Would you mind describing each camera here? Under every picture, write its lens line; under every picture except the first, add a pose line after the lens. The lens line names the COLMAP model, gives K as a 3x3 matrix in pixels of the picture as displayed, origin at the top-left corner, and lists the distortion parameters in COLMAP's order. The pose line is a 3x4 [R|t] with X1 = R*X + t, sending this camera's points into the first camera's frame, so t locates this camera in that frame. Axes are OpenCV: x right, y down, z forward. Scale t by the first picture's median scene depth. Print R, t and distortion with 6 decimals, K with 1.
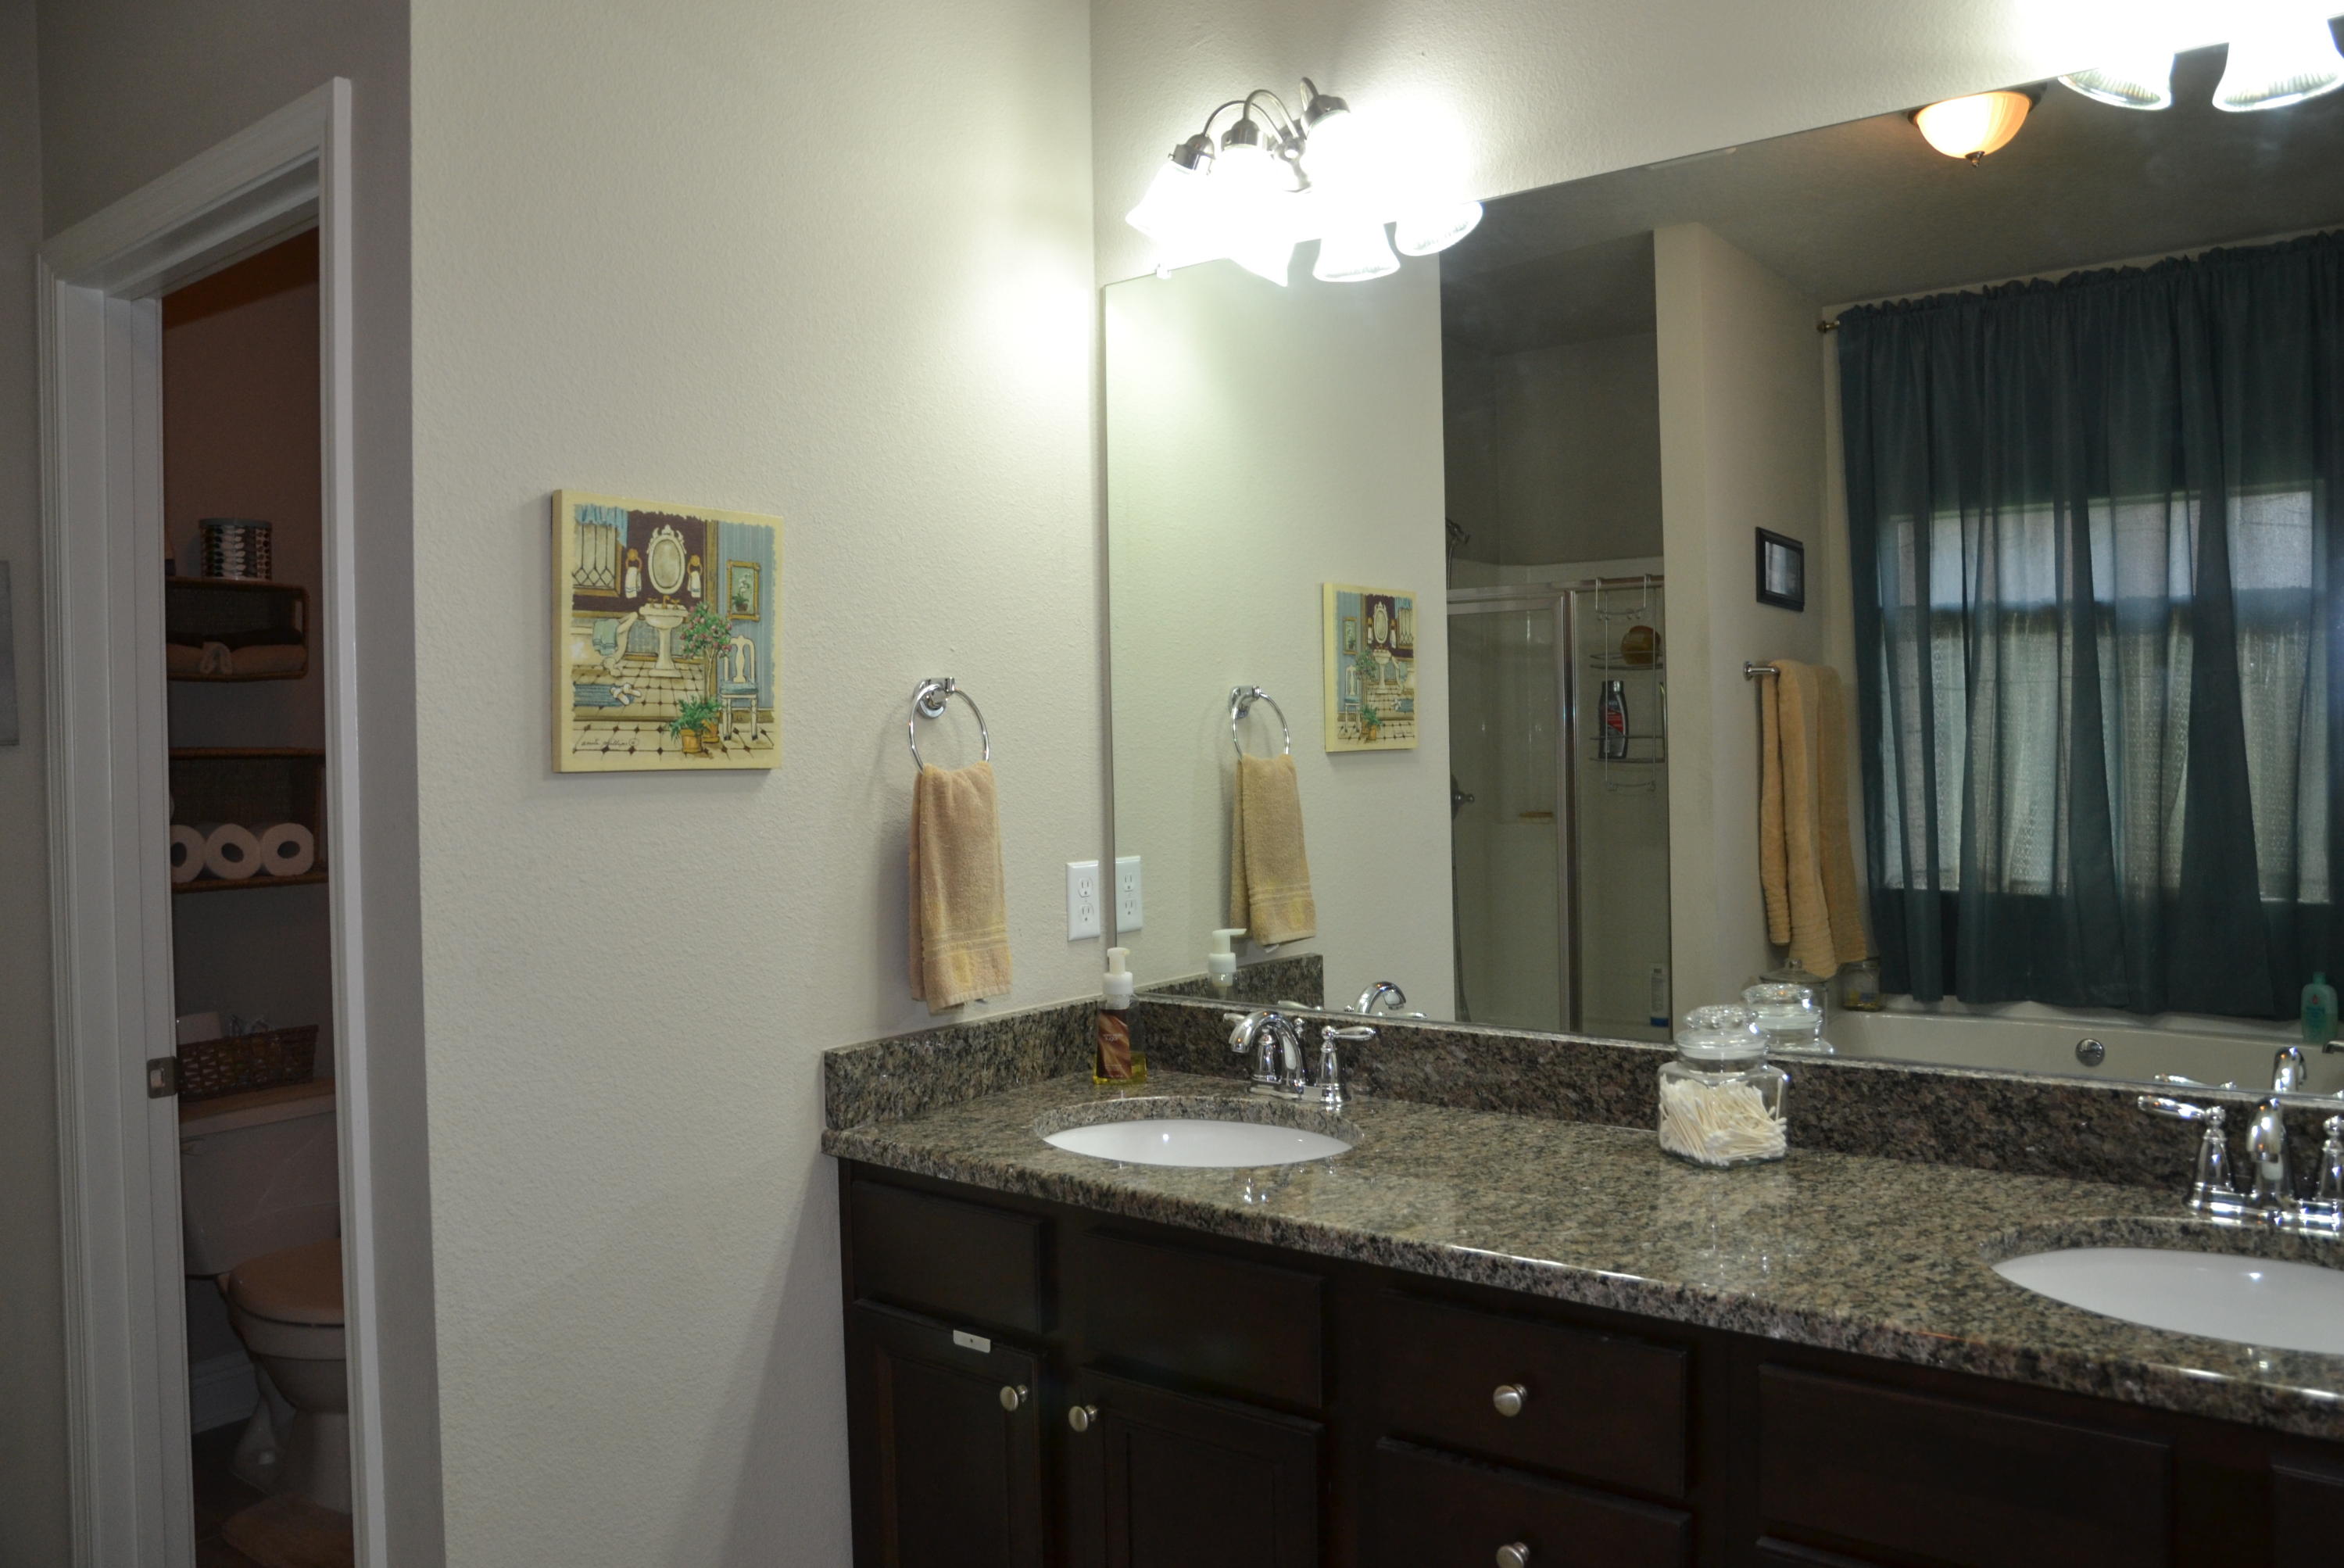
lens RADIAL K [[1659.5, 0, 1165.8], [0, 1659.5, 788.3], [0, 0, 1]] dist [-0.123666, 0.100764]
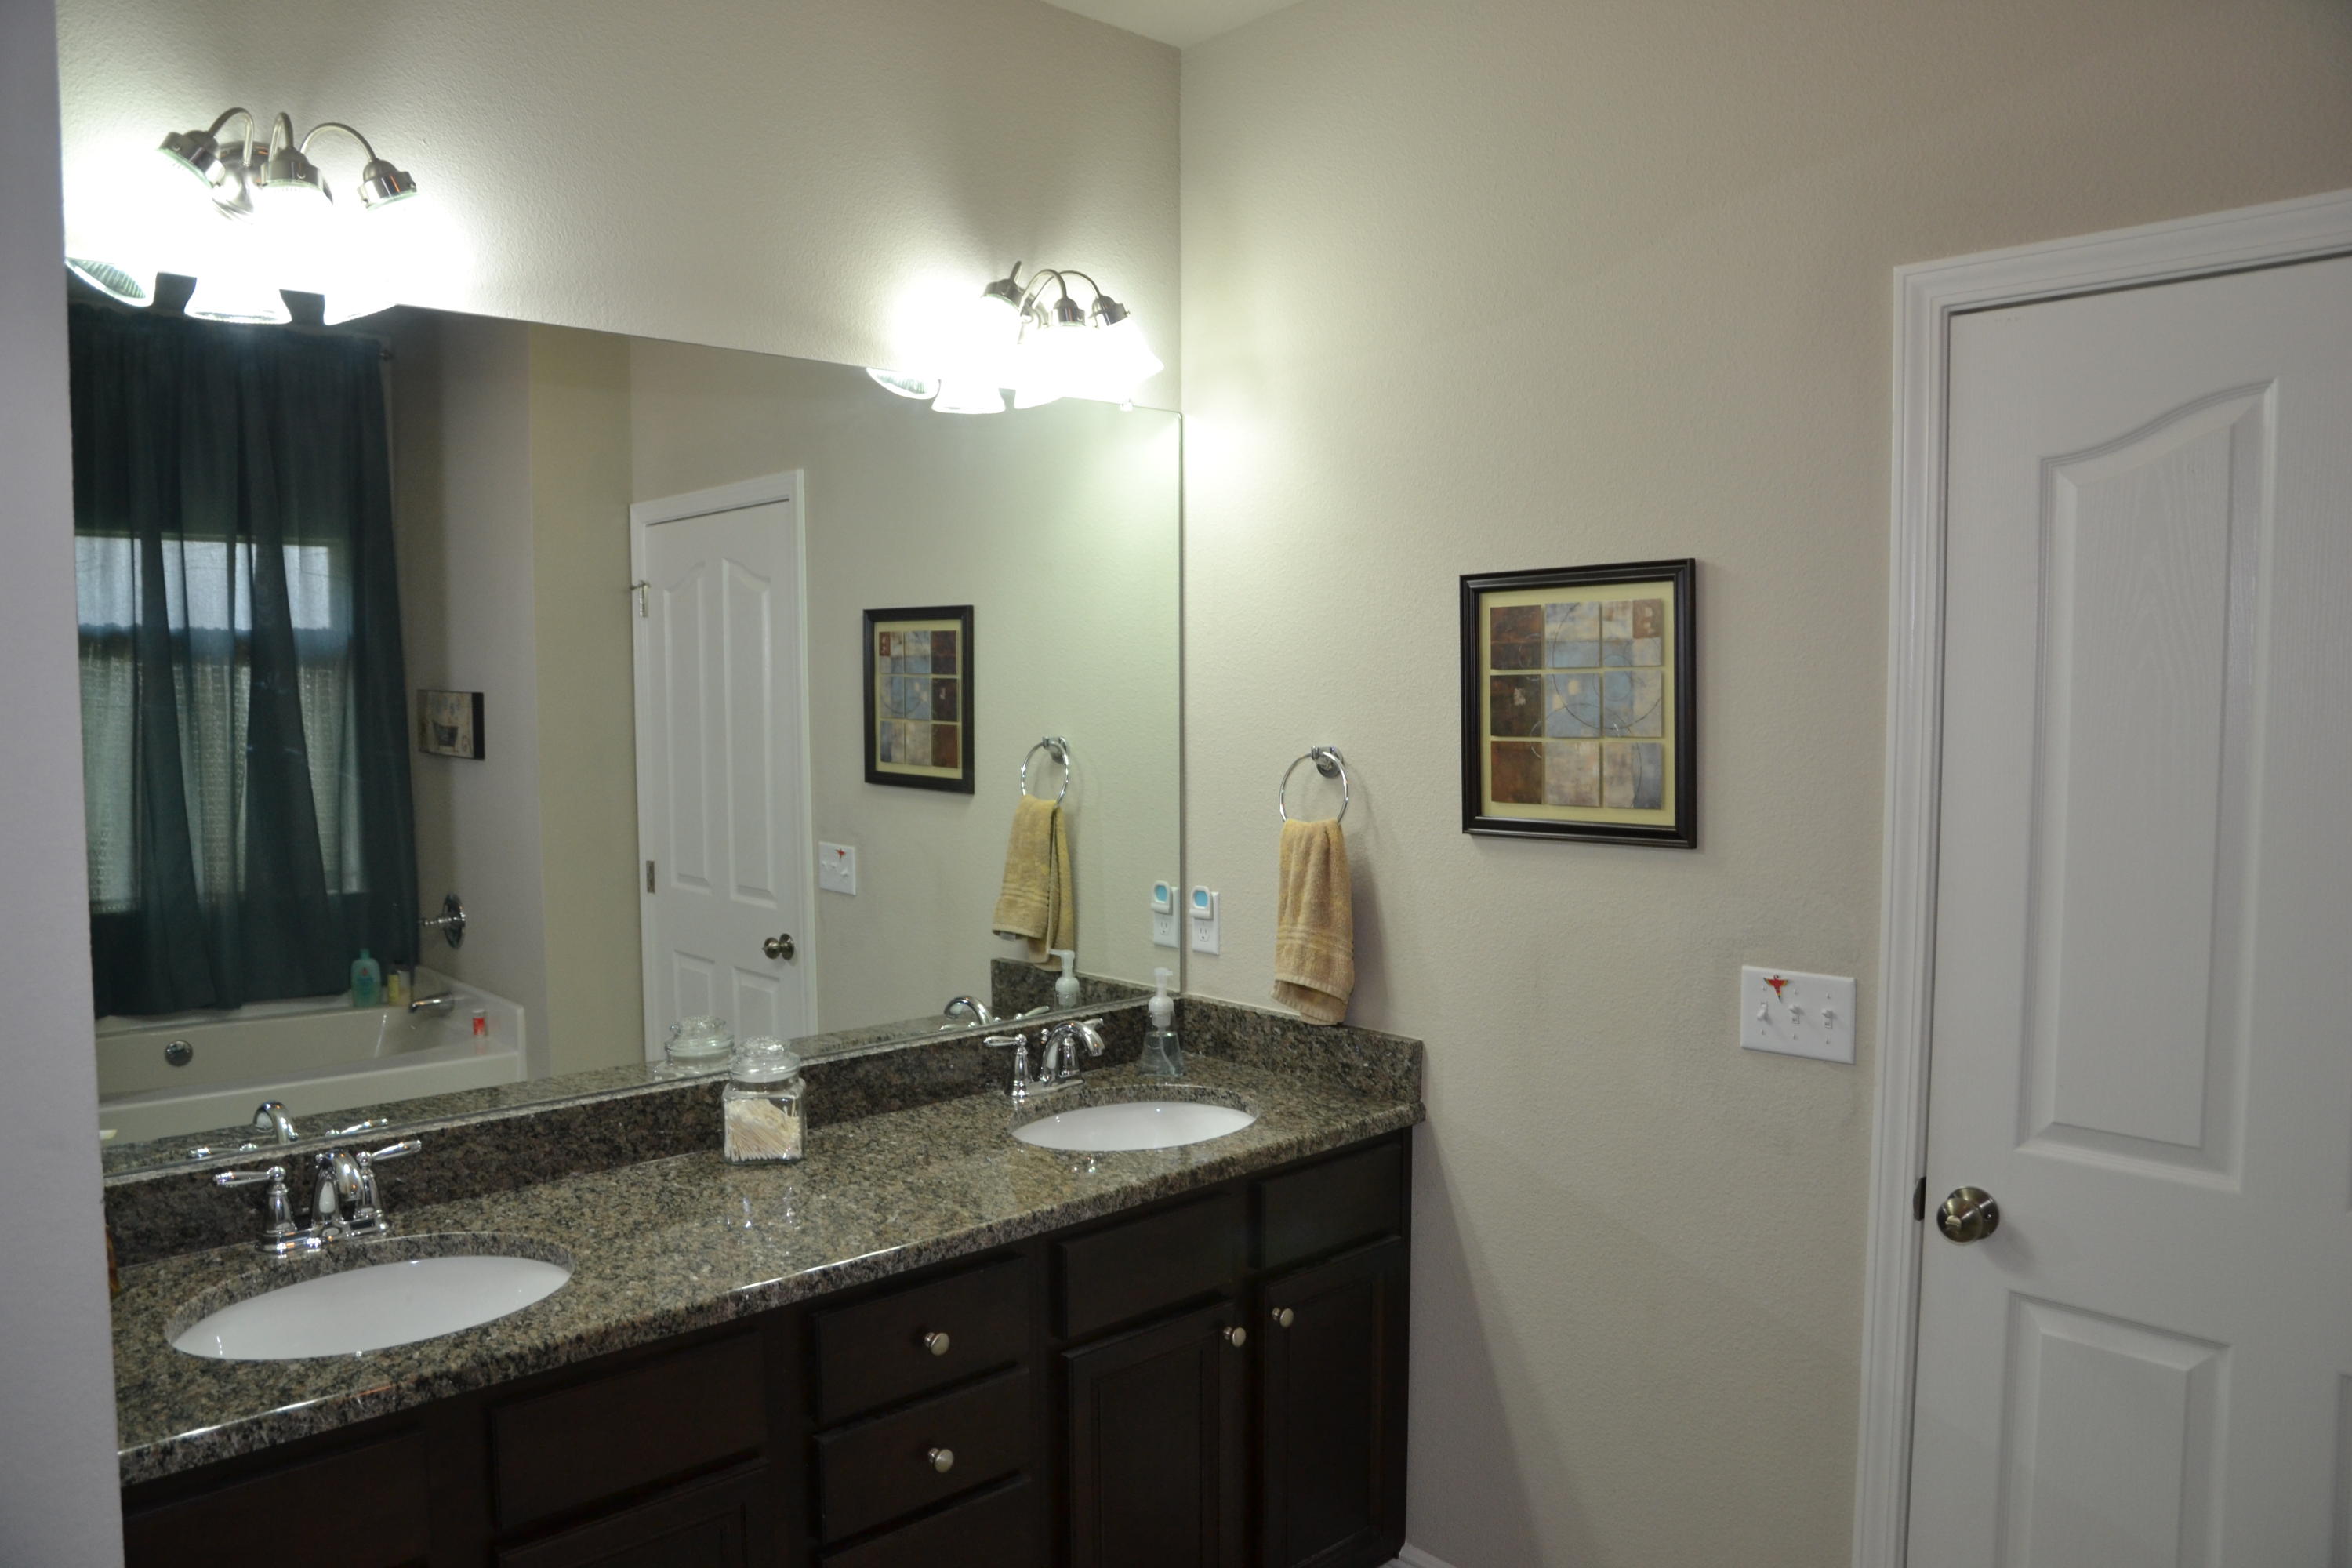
lens RADIAL K [[1665.1, 0, 1169.8], [0, 1665.1, 788.4], [0, 0, 1]] dist [-0.123666, 0.100764]
pose [[0.169517, -0.049394, 0.984289, -0.860132], [0.020409, 0.998705, 0.046602, -0.116407], [-0.985316, 0.012189, 0.170305, 0.453968]]
